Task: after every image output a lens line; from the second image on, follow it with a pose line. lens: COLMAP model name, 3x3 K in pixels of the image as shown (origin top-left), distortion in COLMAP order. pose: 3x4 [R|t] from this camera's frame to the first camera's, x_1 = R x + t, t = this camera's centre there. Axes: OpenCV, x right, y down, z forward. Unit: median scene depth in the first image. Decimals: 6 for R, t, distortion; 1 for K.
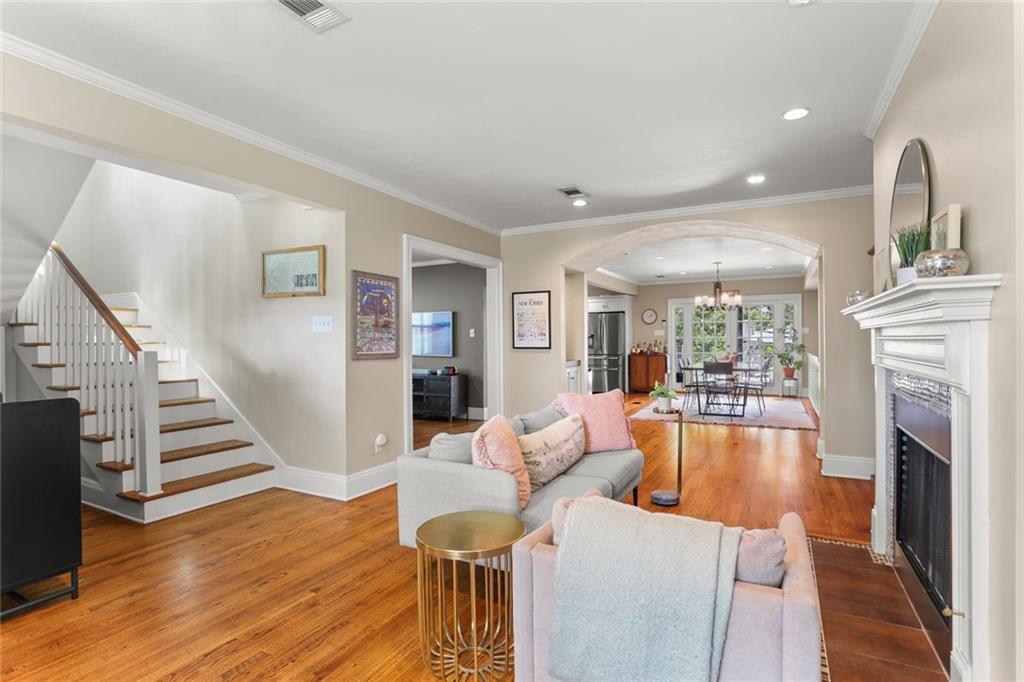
lens RADIAL K [[501.7, 0, 508.8], [0, 501.7, 331.3], [0, 0, 1]] dist [-0.048239, 0.023612]
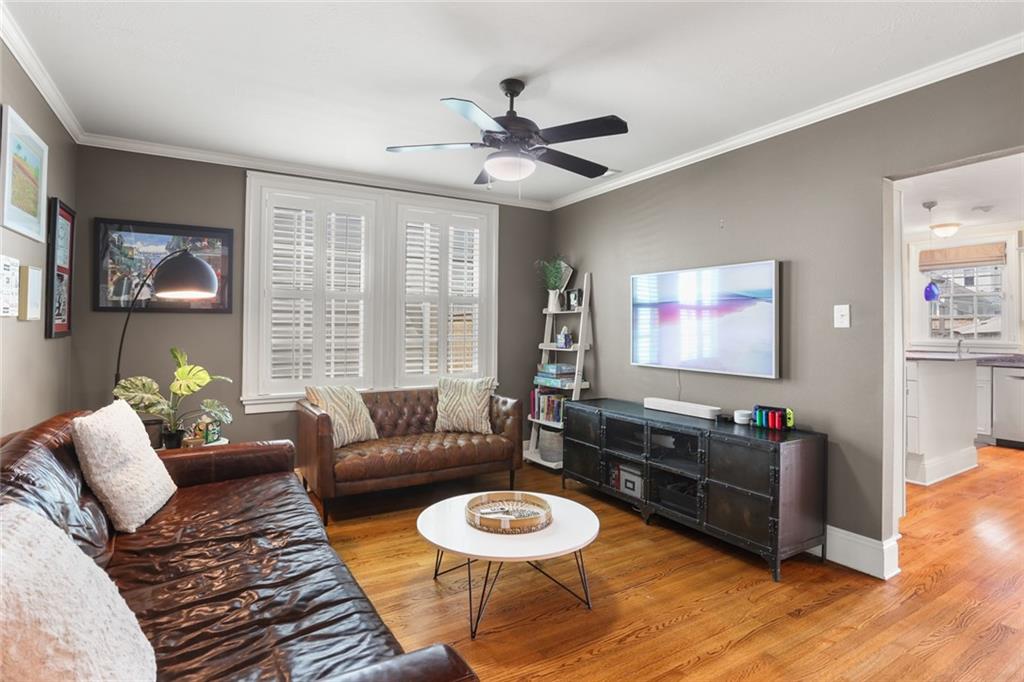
lens RADIAL K [[519.8, 0, 511.6], [0, 519.8, 324.0], [0, 0, 1]] dist [-0.027184, -0.000049]
pose [[0.863471, 0.002623, -0.504392, -0.122087], [0.000916, 0.999977, 0.006770, 0.007790], [0.504398, -0.006307, 0.863448, 0.768760]]
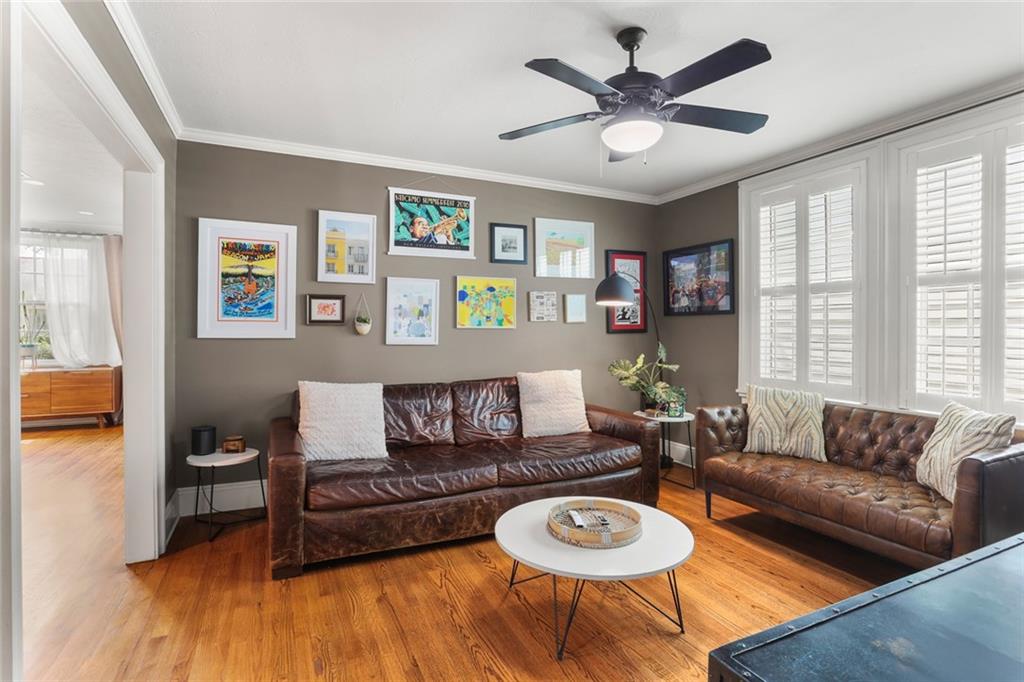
lens RADIAL K [[501.7, 0, 508.8], [0, 501.7, 331.3], [0, 0, 1]] dist [-0.048239, 0.023612]
pose [[-0.585399, 0.006997, -0.810715, 0.009915], [0.013530, 0.999908, -0.001140, 0.021328], [0.810632, -0.011636, -0.585440, 1.331549]]
